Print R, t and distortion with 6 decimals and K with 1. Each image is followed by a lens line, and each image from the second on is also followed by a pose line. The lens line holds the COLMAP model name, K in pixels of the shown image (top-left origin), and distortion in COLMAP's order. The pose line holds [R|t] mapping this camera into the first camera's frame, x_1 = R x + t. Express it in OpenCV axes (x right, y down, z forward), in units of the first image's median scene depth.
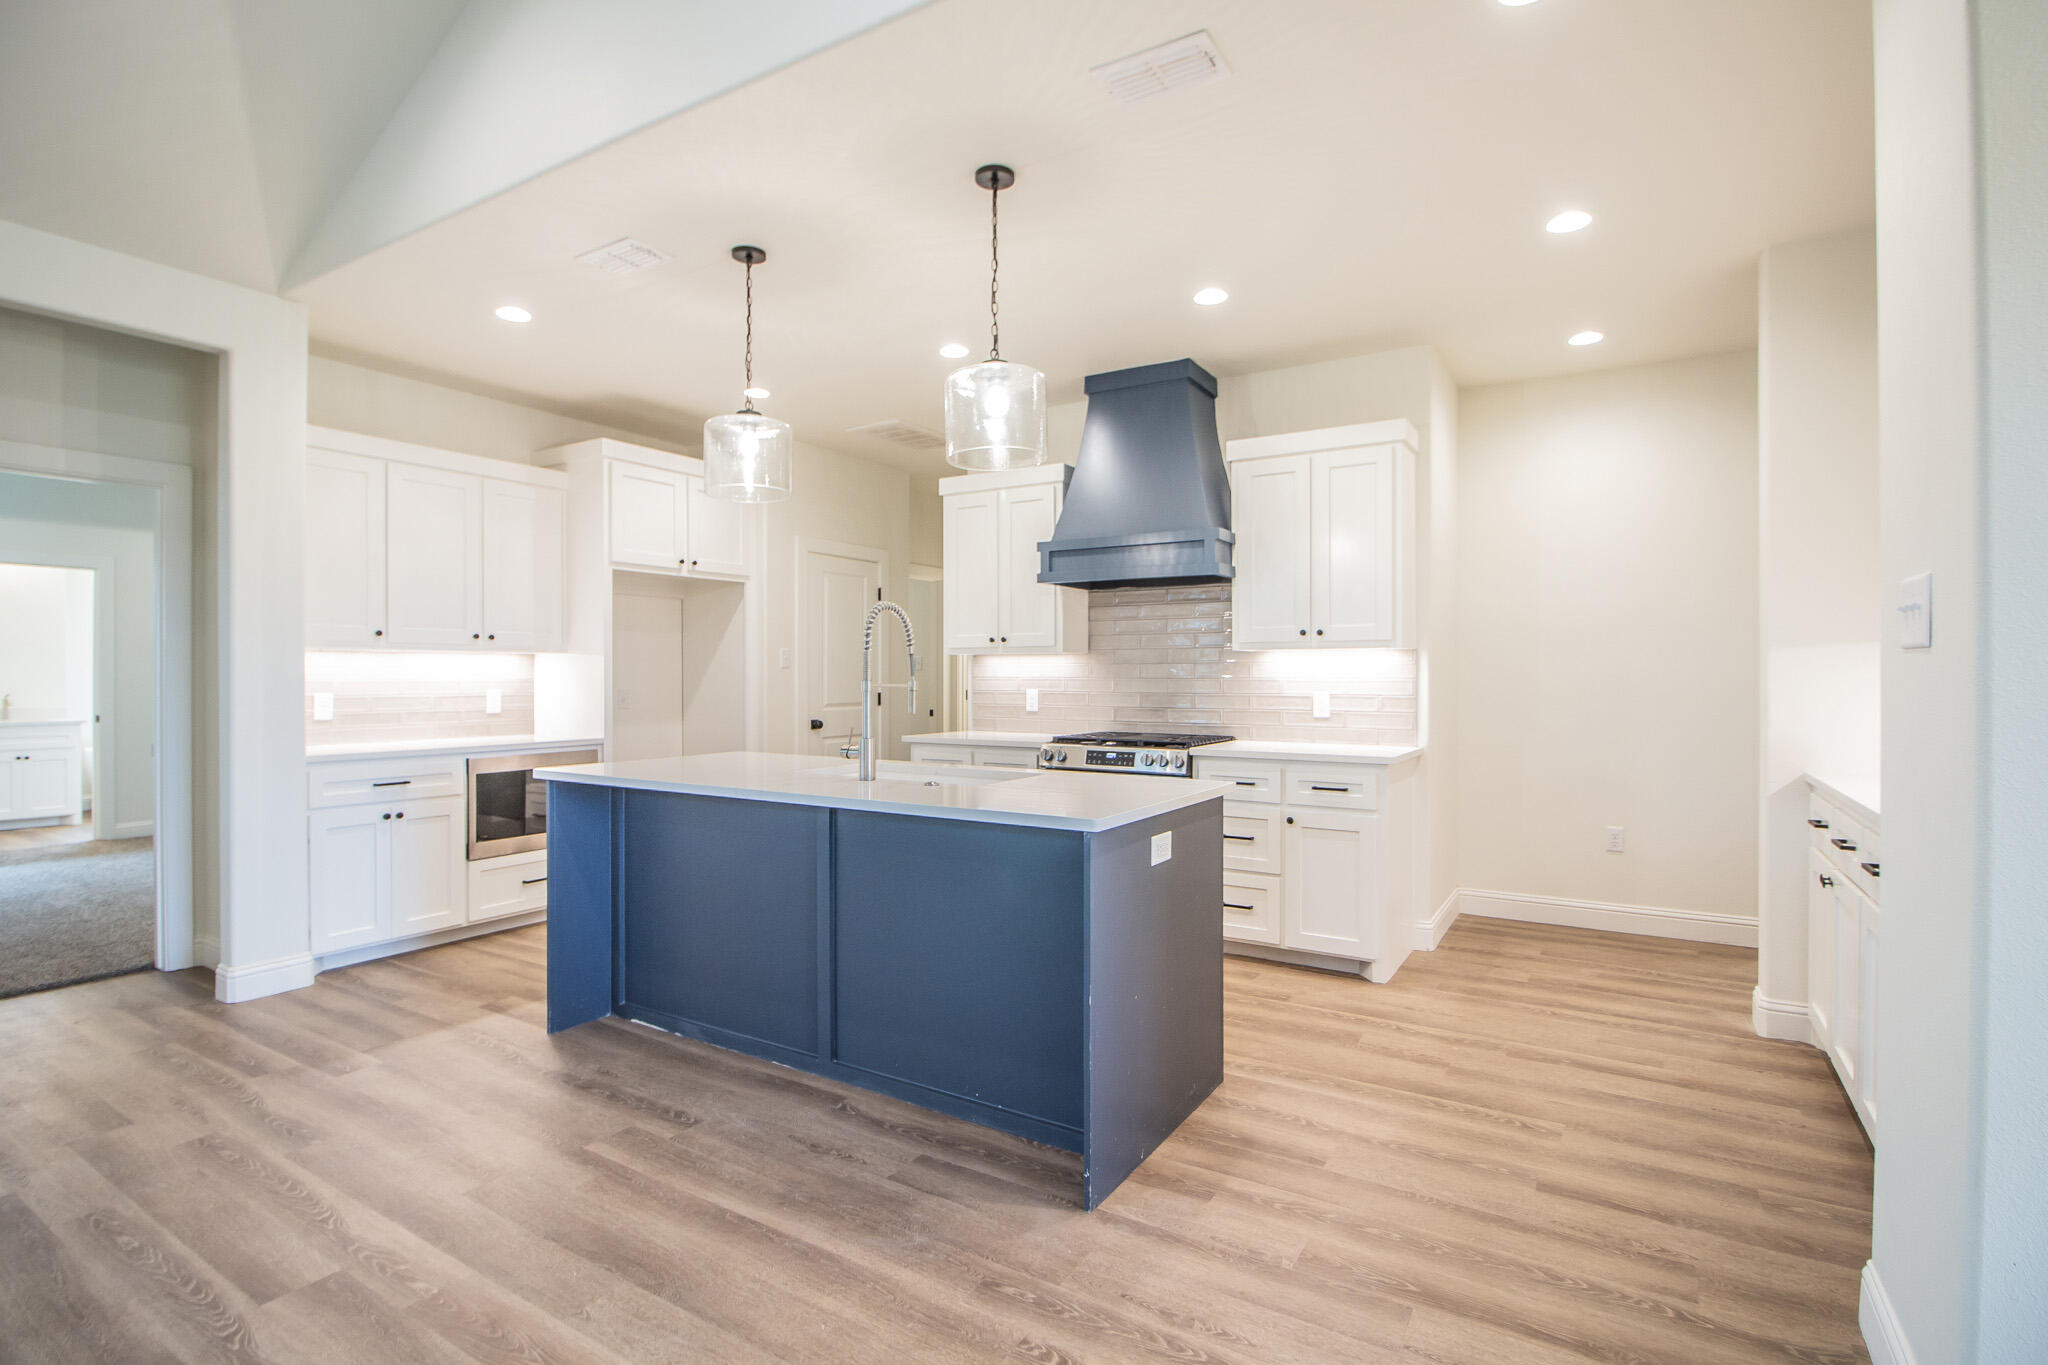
lens RADIAL K [[980.6, 0, 1022.4], [0, 980.6, 677.0], [0, 0, 1]] dist [0.002028, -0.011035]
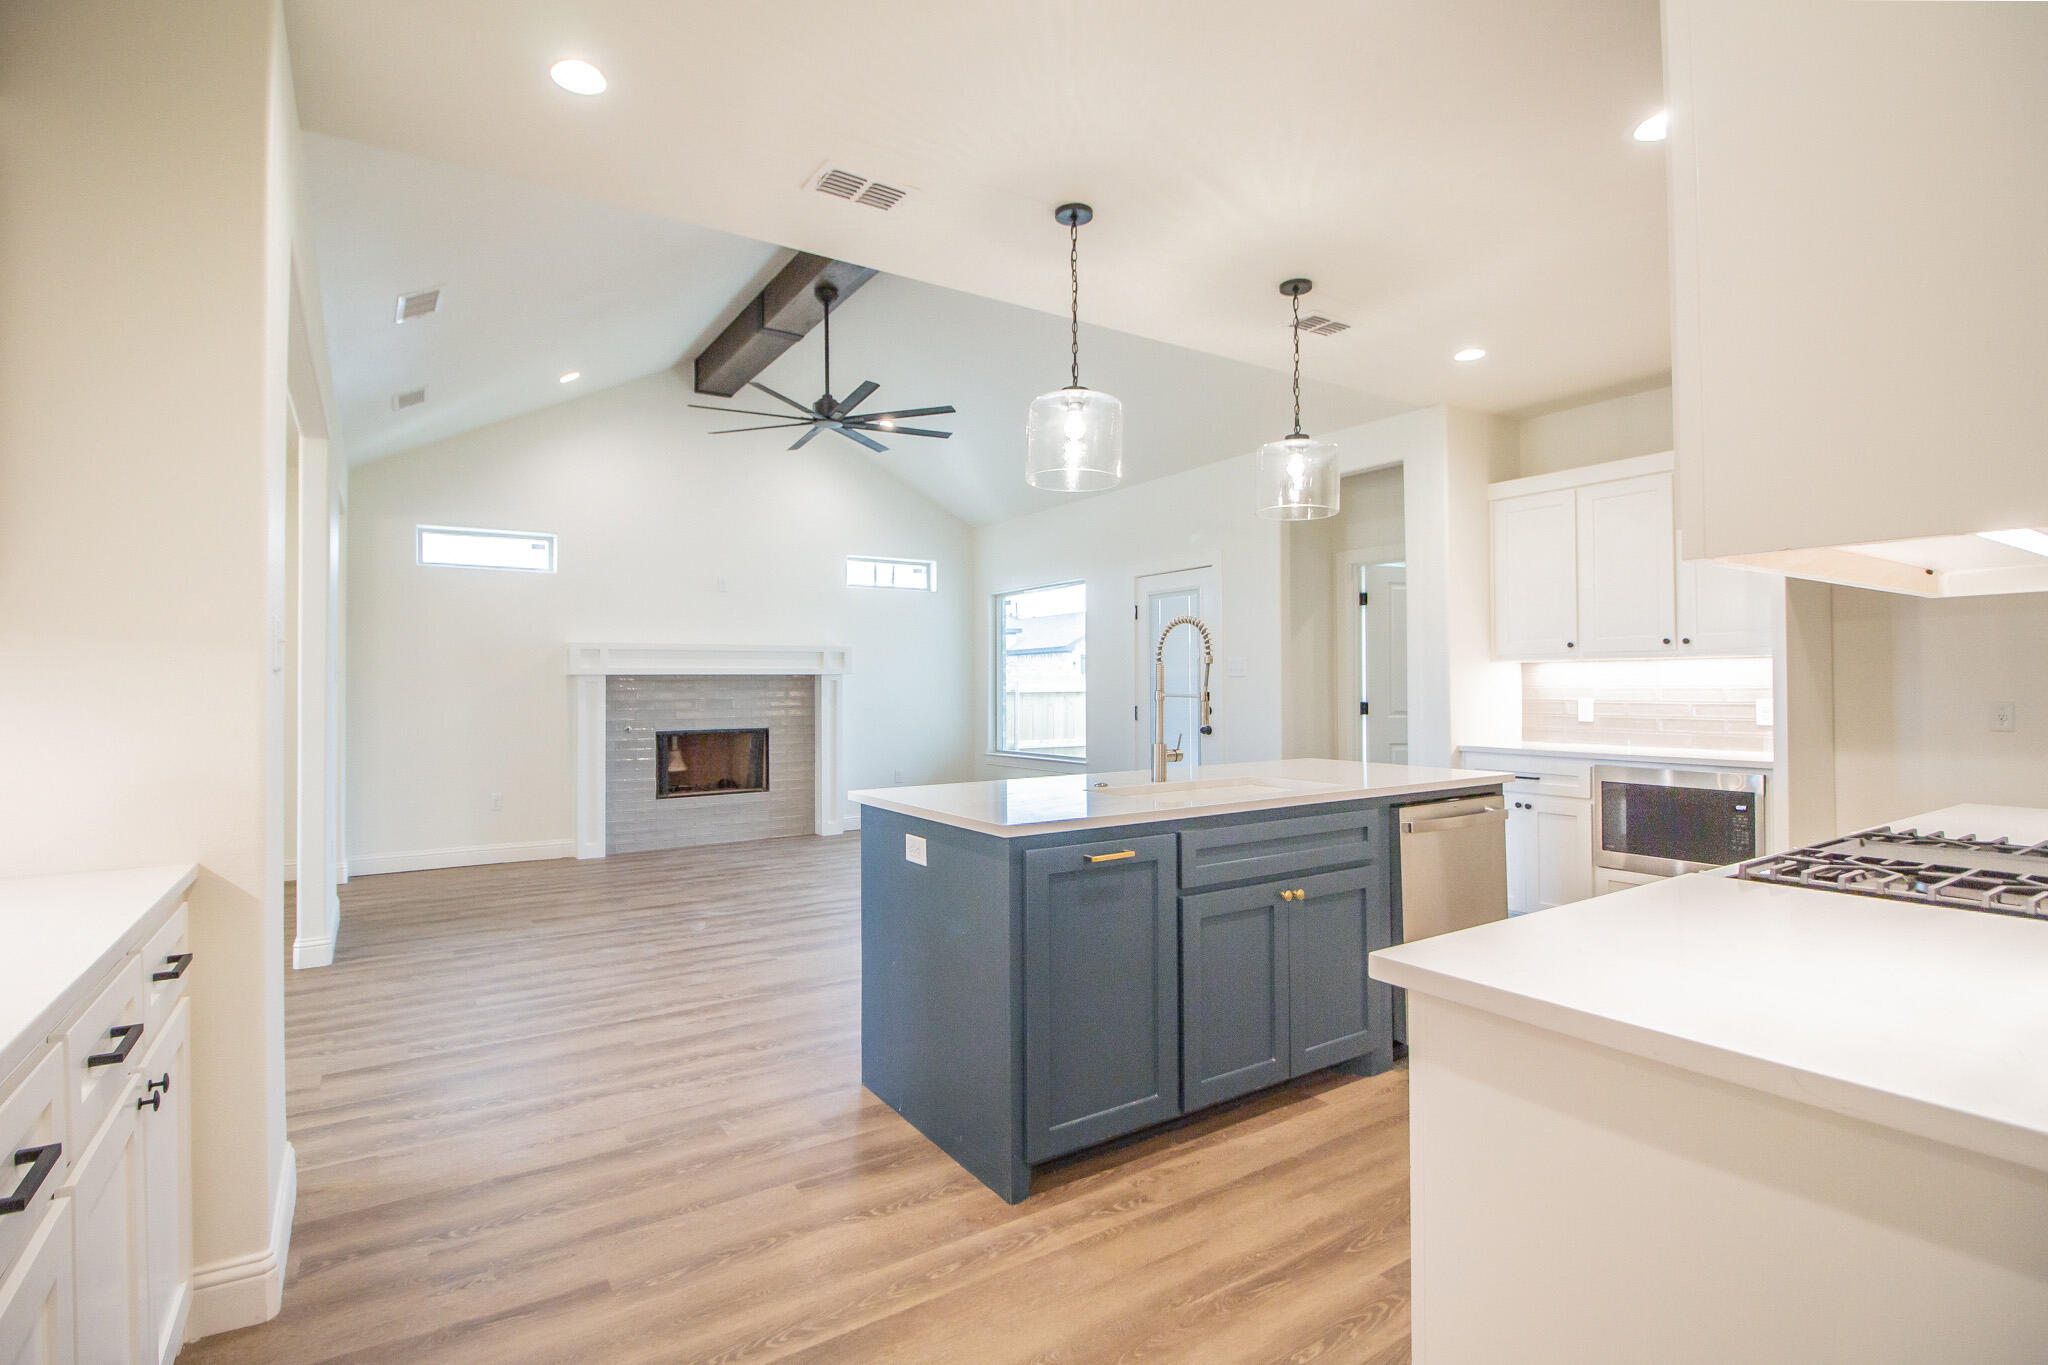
lens RADIAL K [[967.1, 0, 1014.2], [0, 967.1, 675.5], [0, 0, 1]] dist [-0.003526, -0.000440]
pose [[-0.422753, -0.005704, -0.906227, 0.897282], [0.004308, 0.999956, -0.008303, -0.005517], [0.906235, -0.007415, -0.422710, 1.317889]]
